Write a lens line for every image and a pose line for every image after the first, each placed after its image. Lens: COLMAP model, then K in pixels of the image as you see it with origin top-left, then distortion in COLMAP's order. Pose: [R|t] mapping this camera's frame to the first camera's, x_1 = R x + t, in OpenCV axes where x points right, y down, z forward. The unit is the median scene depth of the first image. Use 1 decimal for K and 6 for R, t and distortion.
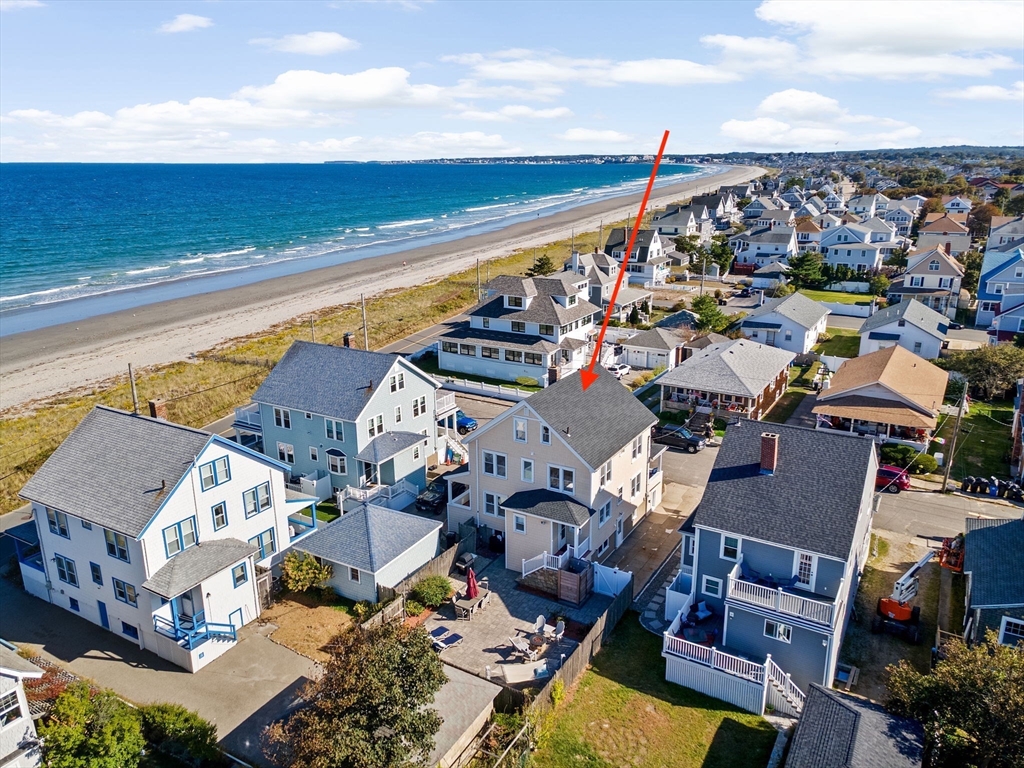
lens RADIAL K [[769.1, 0, 512.0], [0, 769.1, 384.0], [0, 0, 1]] dist [0.043515, 0.006854]
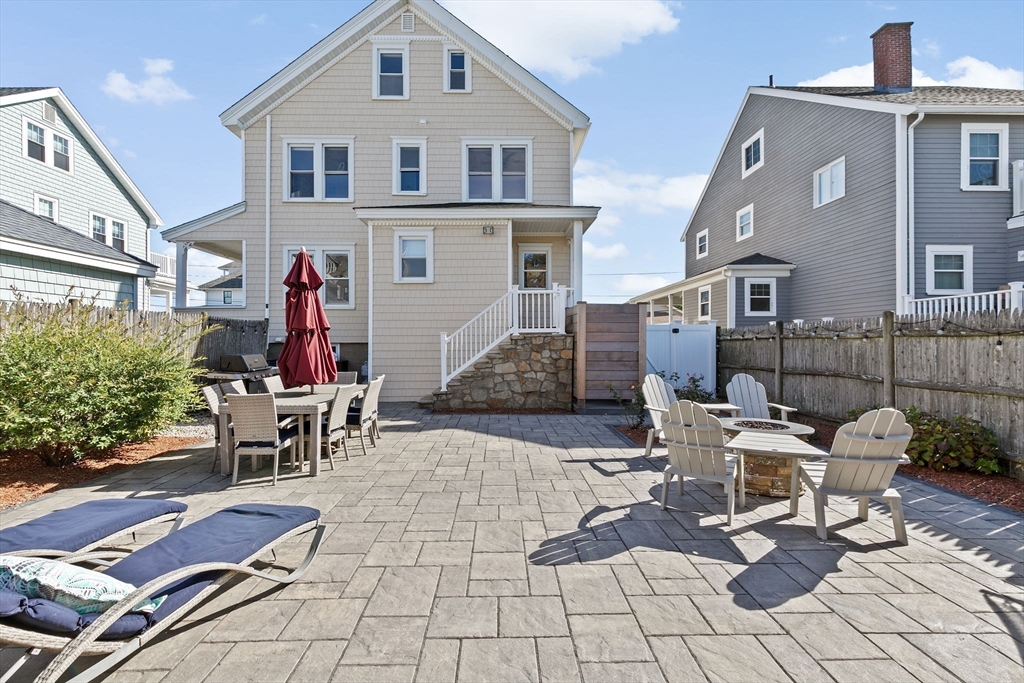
lens RADIAL K [[458.9, 0, 509.5], [0, 458.9, 339.4], [0, 0, 1]] dist [0.006652, -0.000936]
pose [[0.847484, 0.017195, 0.530542, -0.068196], [0.144598, 0.954199, -0.261906, 0.282881], [-0.510747, 0.298677, 0.806182, 0.799838]]
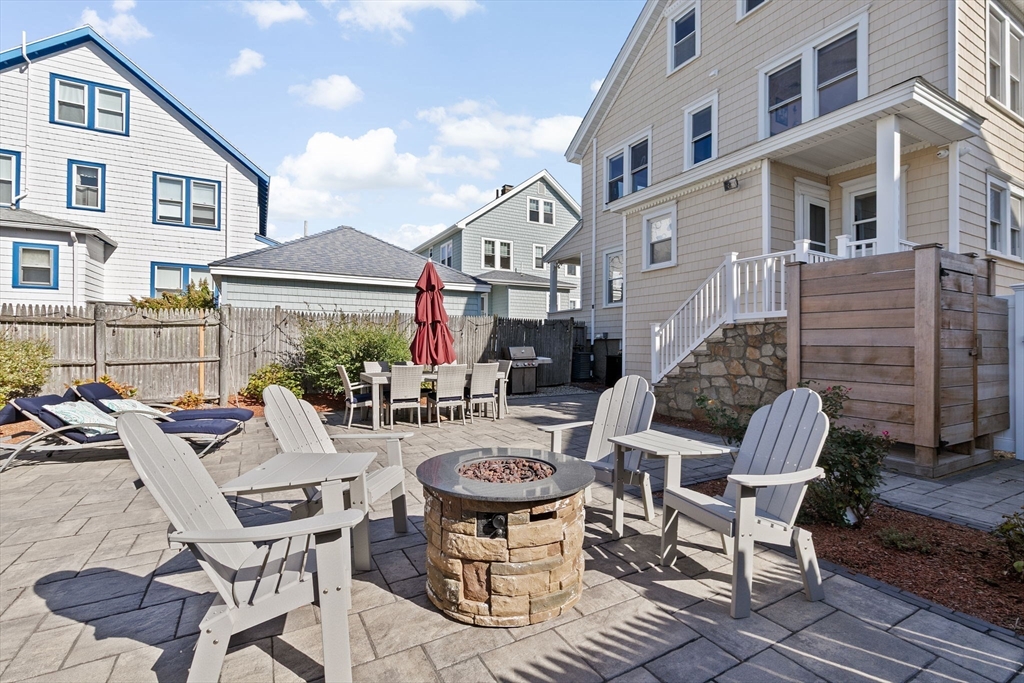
lens RADIAL K [[458.9, 0, 509.5], [0, 458.9, 339.4], [0, 0, 1]] dist [0.006652, -0.000936]
pose [[0.867279, 0.014804, -0.497602, 0.052631], [-0.163810, 0.952380, -0.257173, 0.281642], [0.470099, 0.304553, 0.828404, 0.810642]]
